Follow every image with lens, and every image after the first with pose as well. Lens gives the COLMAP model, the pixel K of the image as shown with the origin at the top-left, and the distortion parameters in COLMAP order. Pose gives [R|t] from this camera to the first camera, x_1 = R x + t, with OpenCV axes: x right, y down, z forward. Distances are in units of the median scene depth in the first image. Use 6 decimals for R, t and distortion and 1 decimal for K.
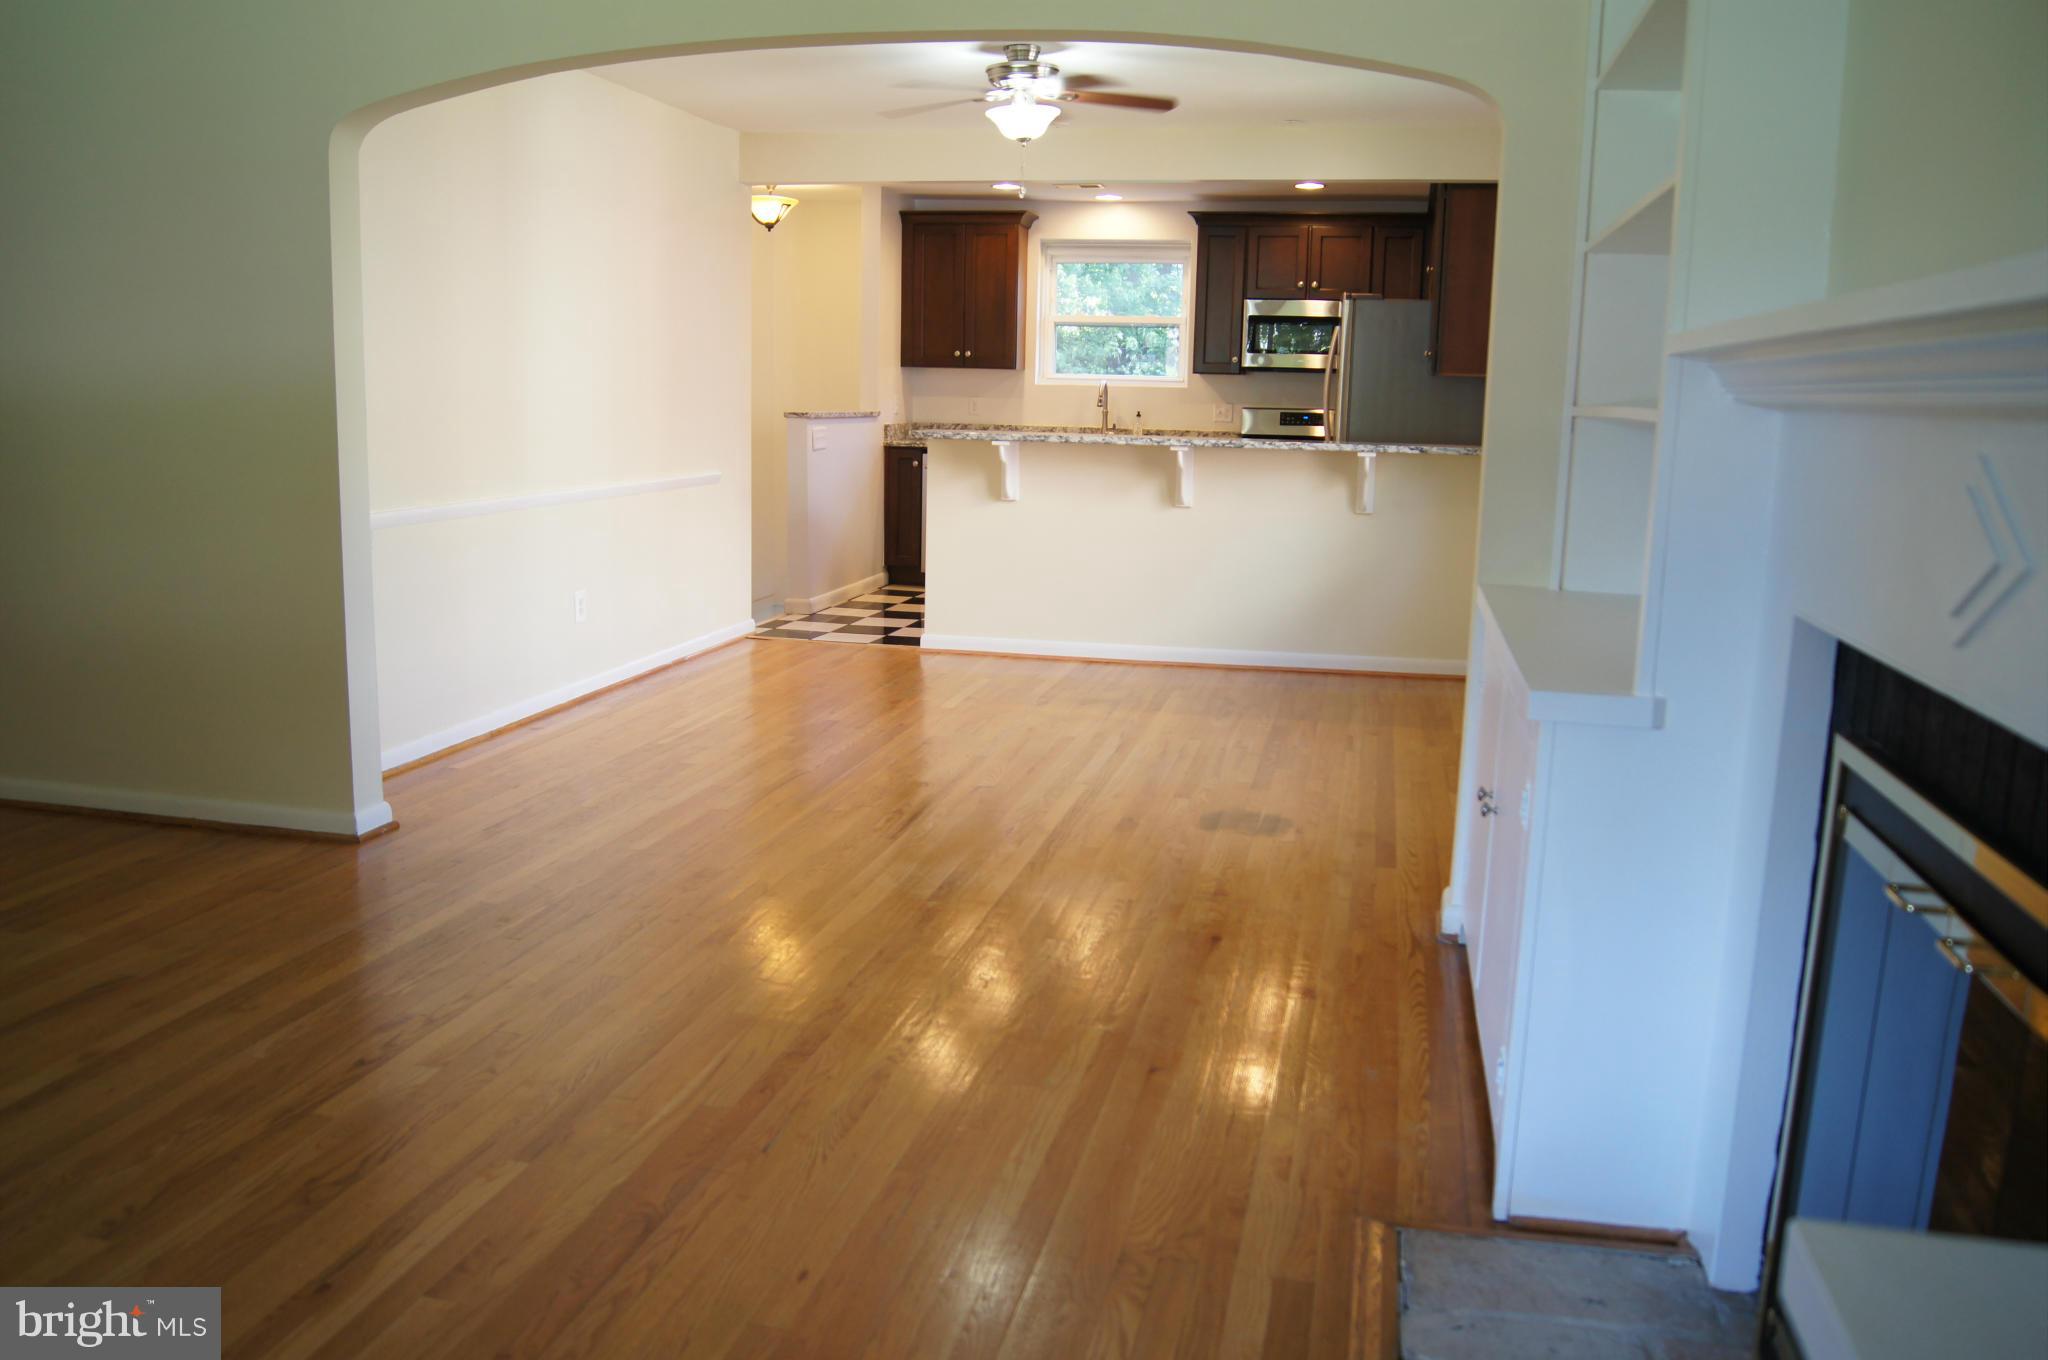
lens RADIAL K [[1654.0, 0, 1015.2], [0, 1654.0, 690.0], [0, 0, 1]] dist [-0.065546, -0.014826]
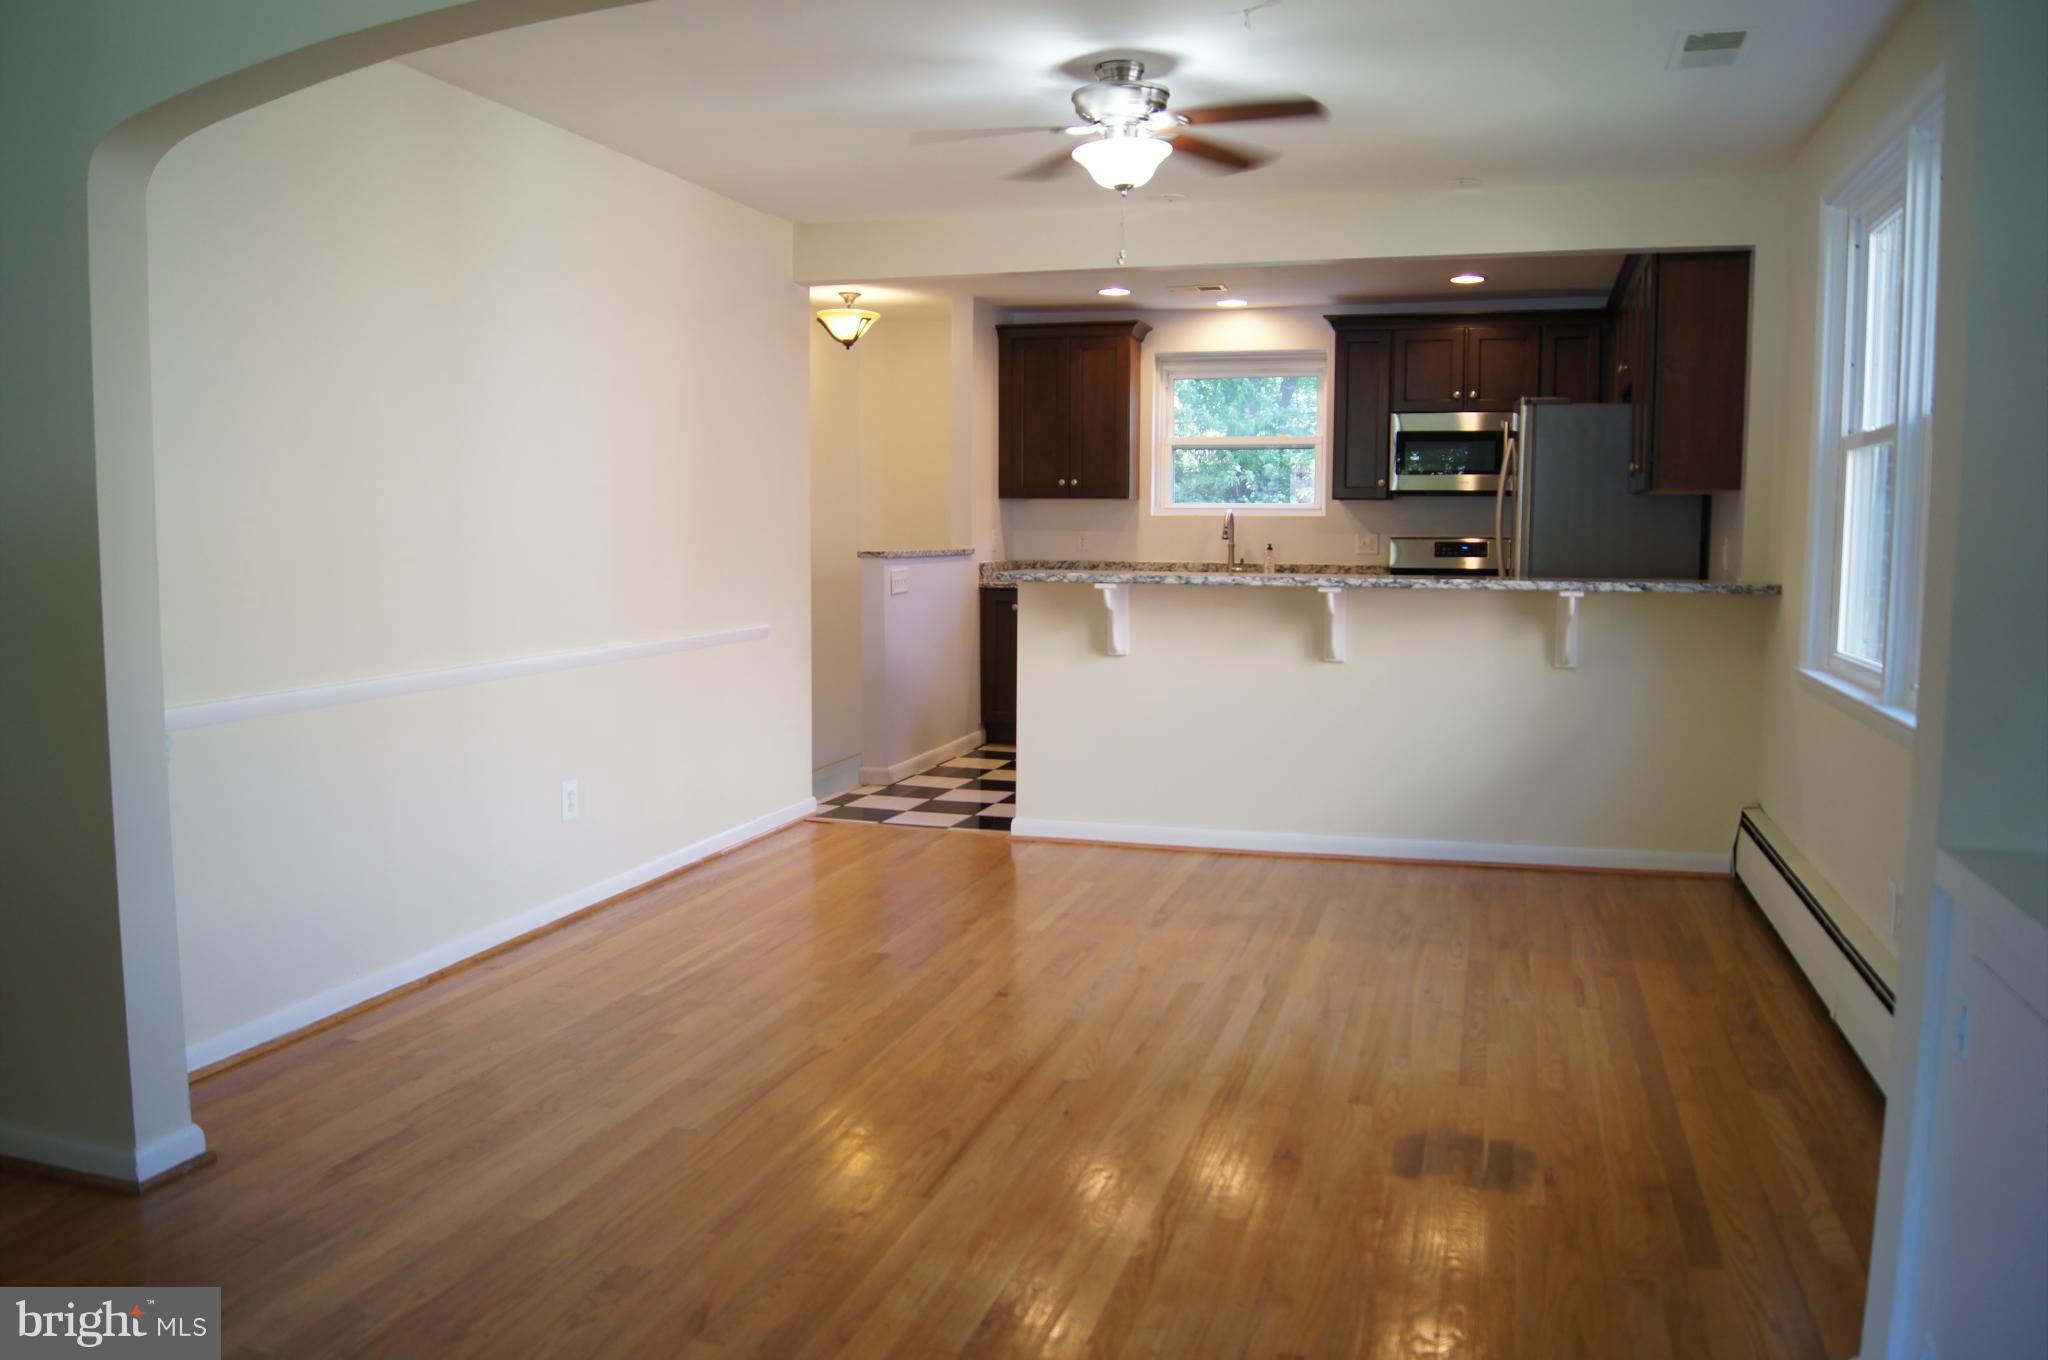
lens RADIAL K [[1654.0, 0, 1021.6], [0, 1654.0, 679.1], [0, 0, 1]] dist [-0.065546, -0.014826]
pose [[0.997444, -0.010896, -0.070619, 0.007074], [0.004713, 0.996186, -0.087125, -0.034093], [0.071299, 0.086569, 0.993691, 0.198547]]
